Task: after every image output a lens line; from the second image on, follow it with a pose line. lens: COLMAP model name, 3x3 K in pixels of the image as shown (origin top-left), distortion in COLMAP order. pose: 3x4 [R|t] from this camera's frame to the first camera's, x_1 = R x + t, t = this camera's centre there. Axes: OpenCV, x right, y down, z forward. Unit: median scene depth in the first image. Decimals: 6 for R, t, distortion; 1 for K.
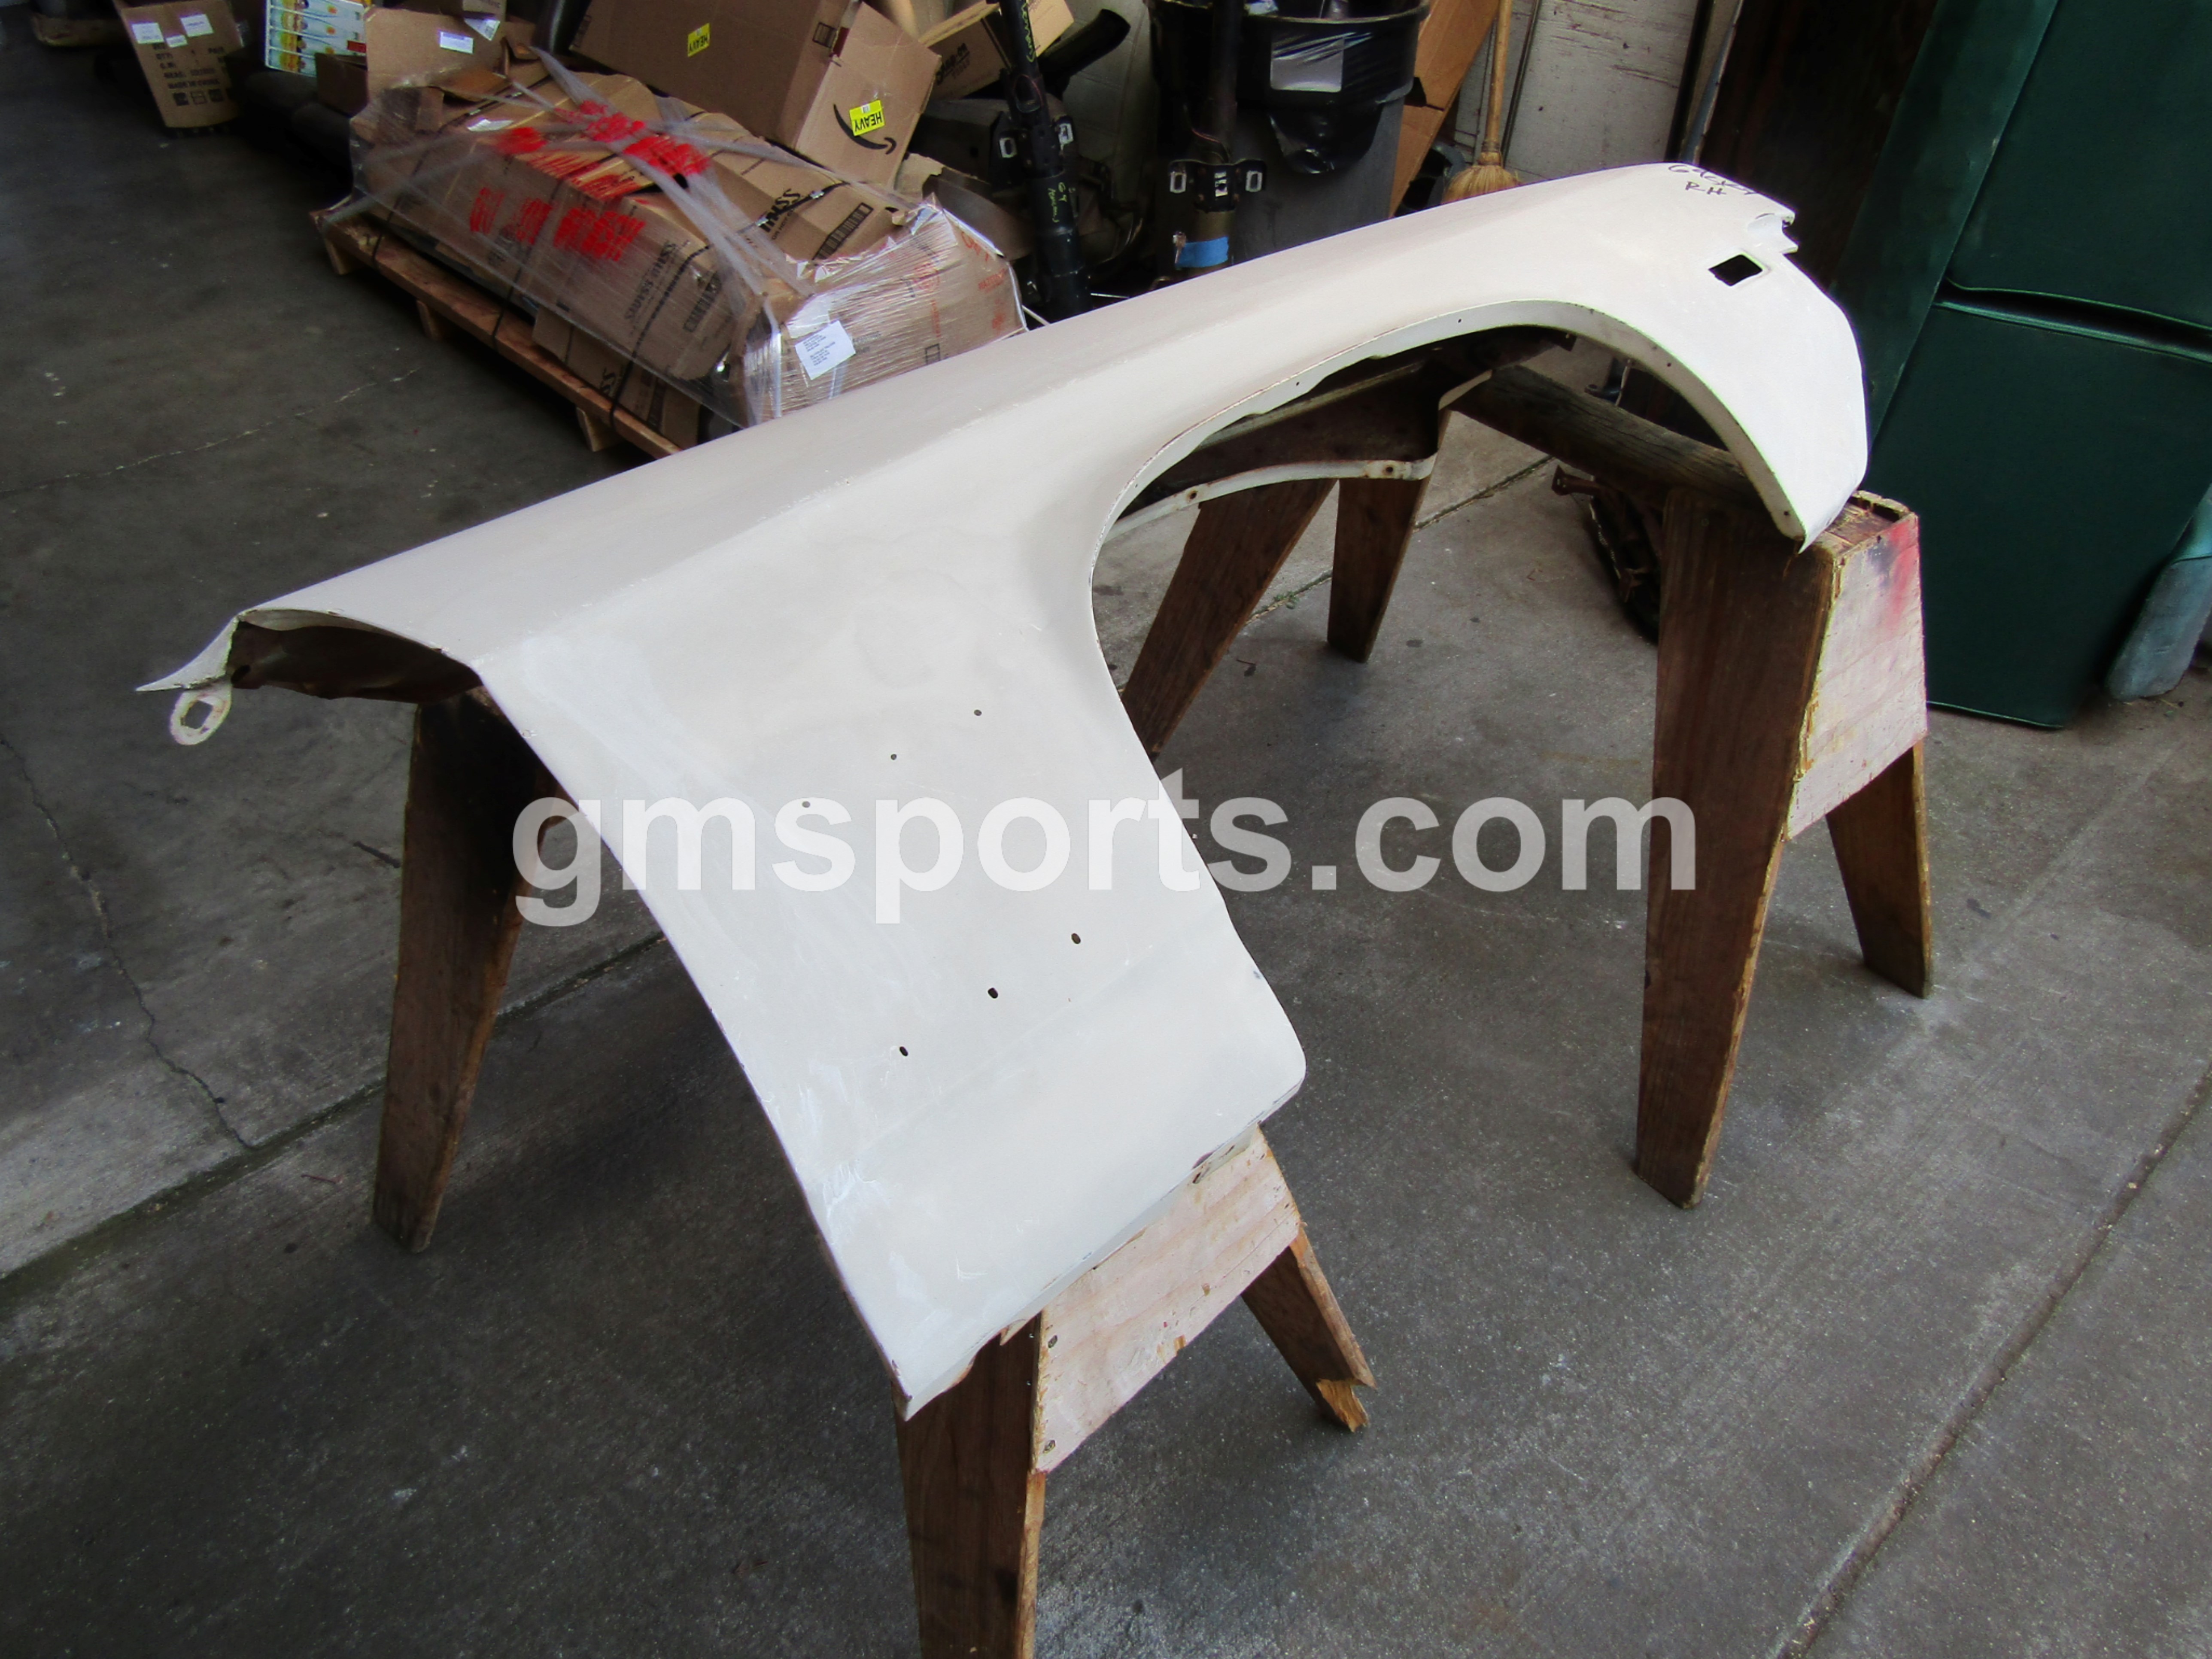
lens RADIAL K [[1604.7, 0, 1114.4], [0, 1604.7, 830.5], [0, 0, 1]] dist [0.001146, 0.003157]
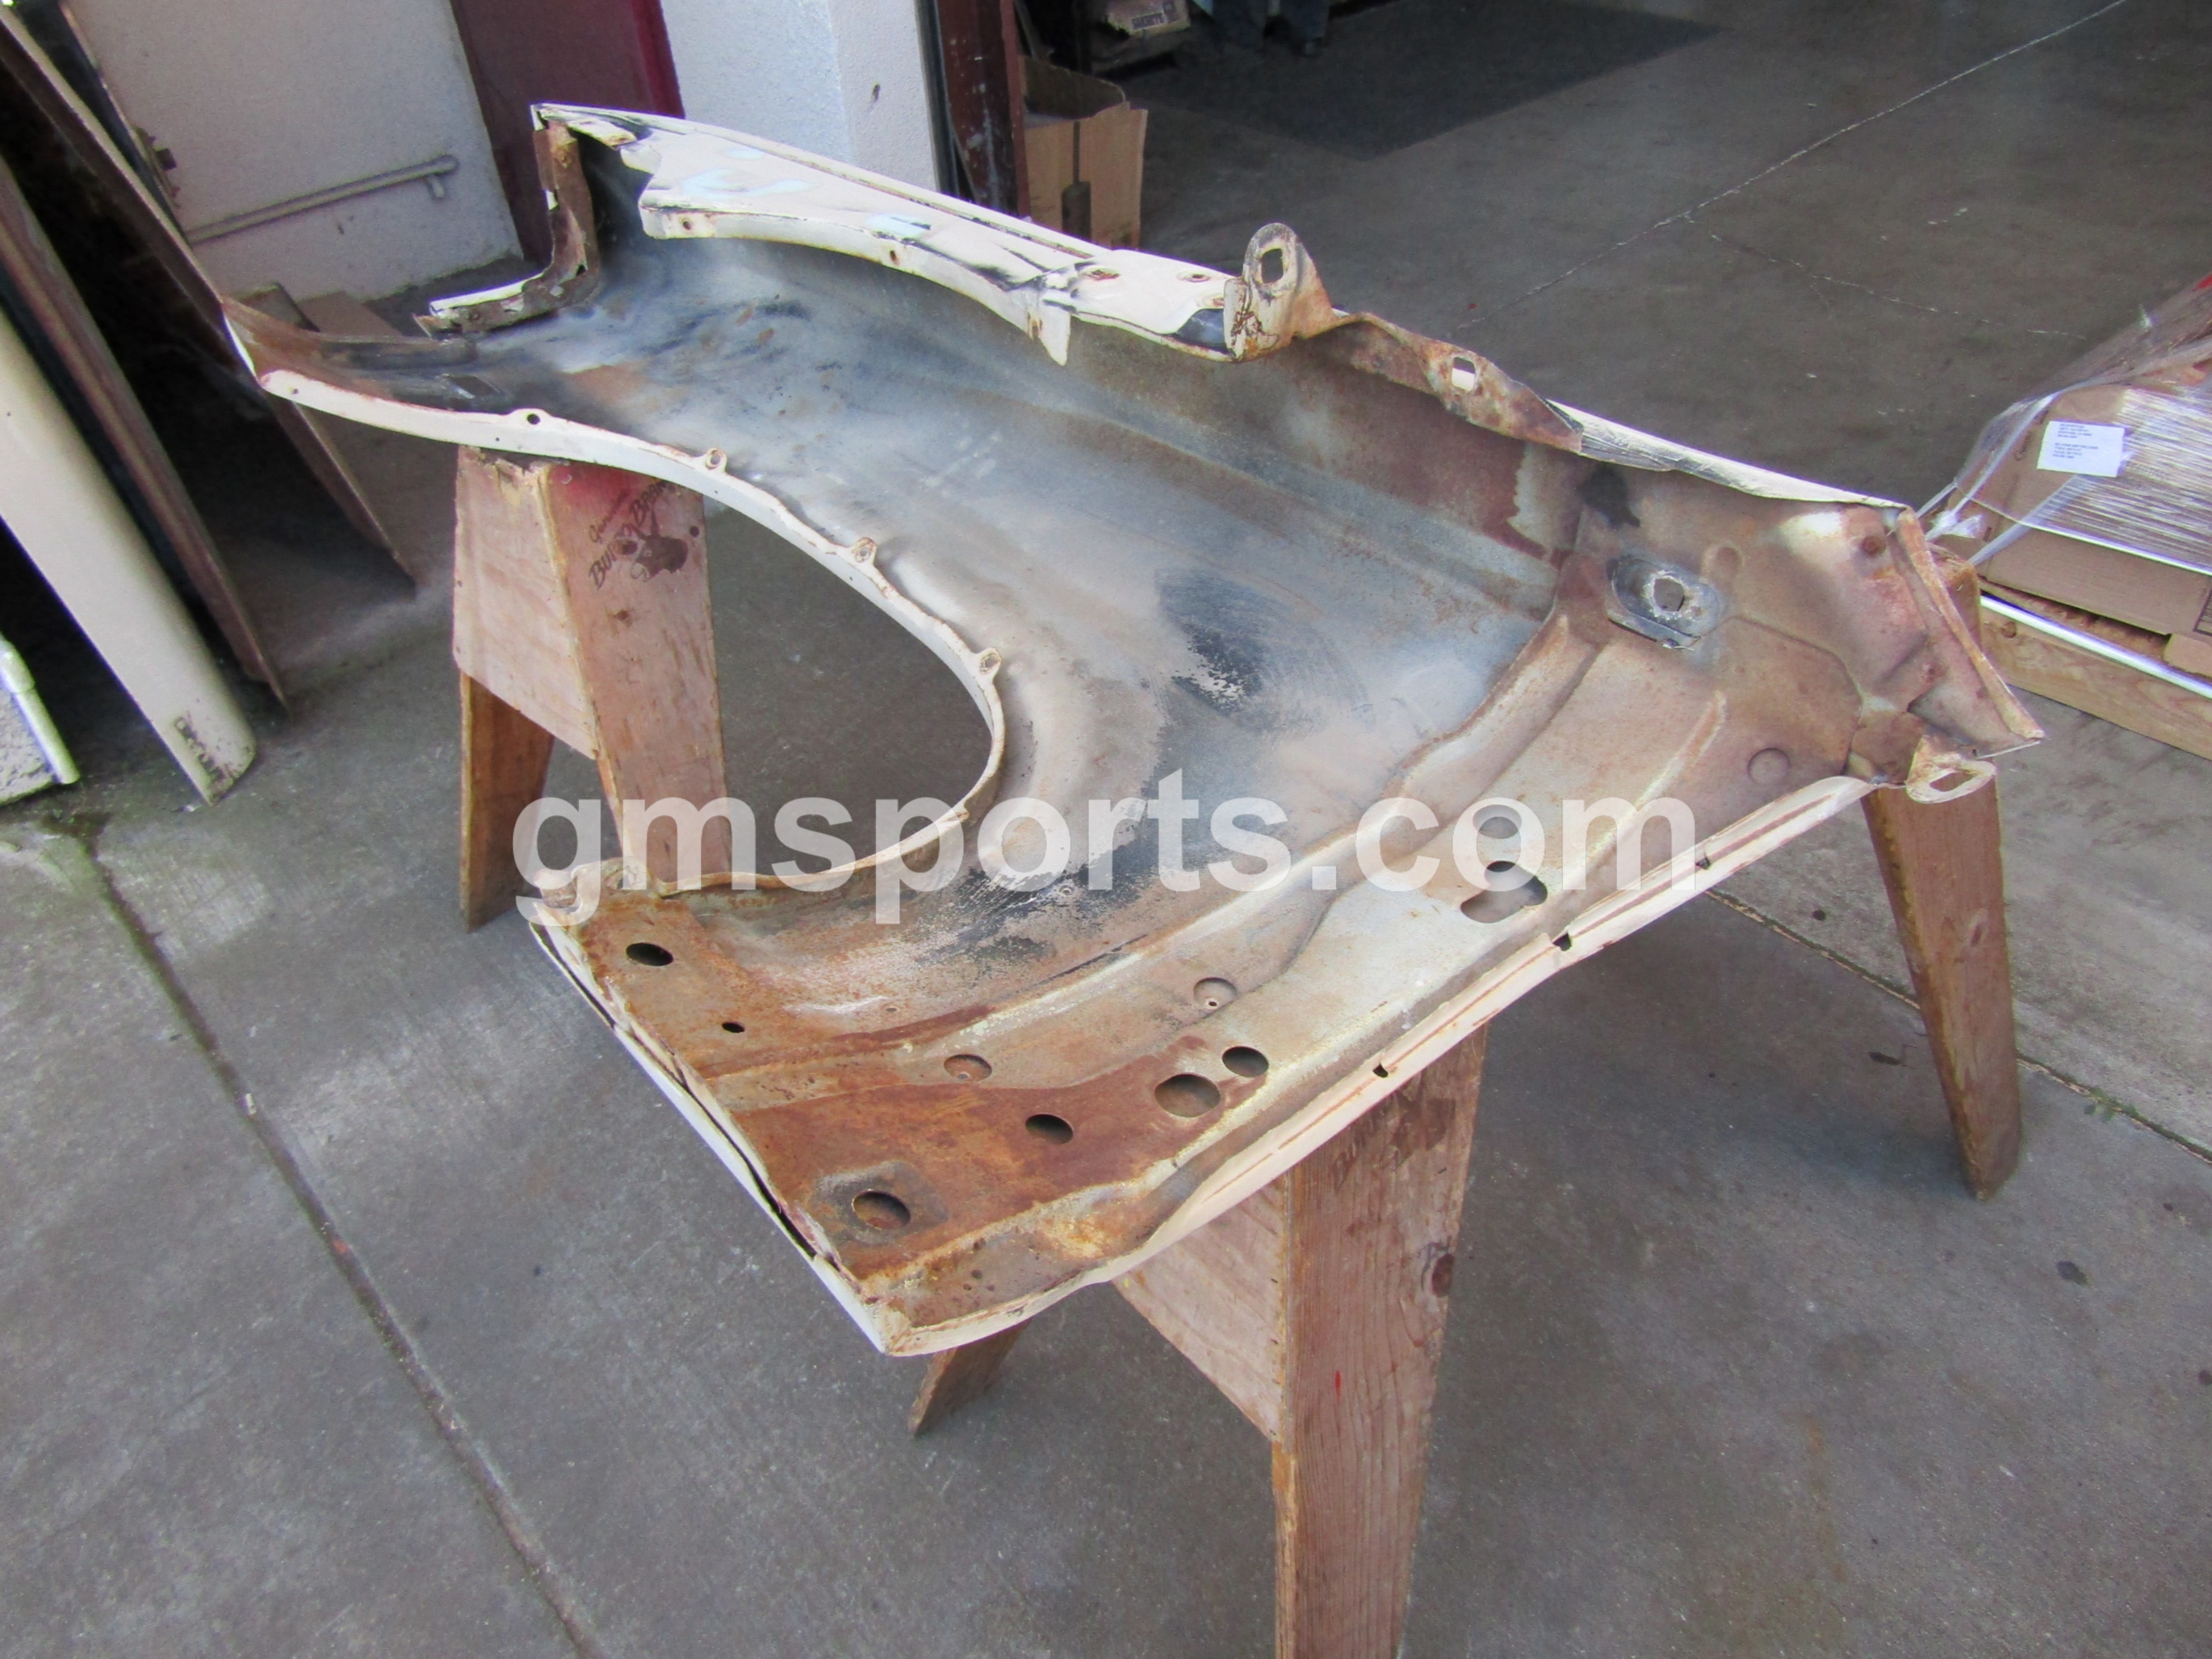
lens RADIAL K [[1571.4, 0, 1102.8], [0, 1571.4, 822.5], [0, 0, 1]] dist [-0.002779, -0.003874]
pose [[-0.016291, 0.640357, -0.767904, 0.691665], [-0.603707, 0.605913, 0.518080, -0.391099], [0.797040, 0.472029, 0.376717, 0.545052]]
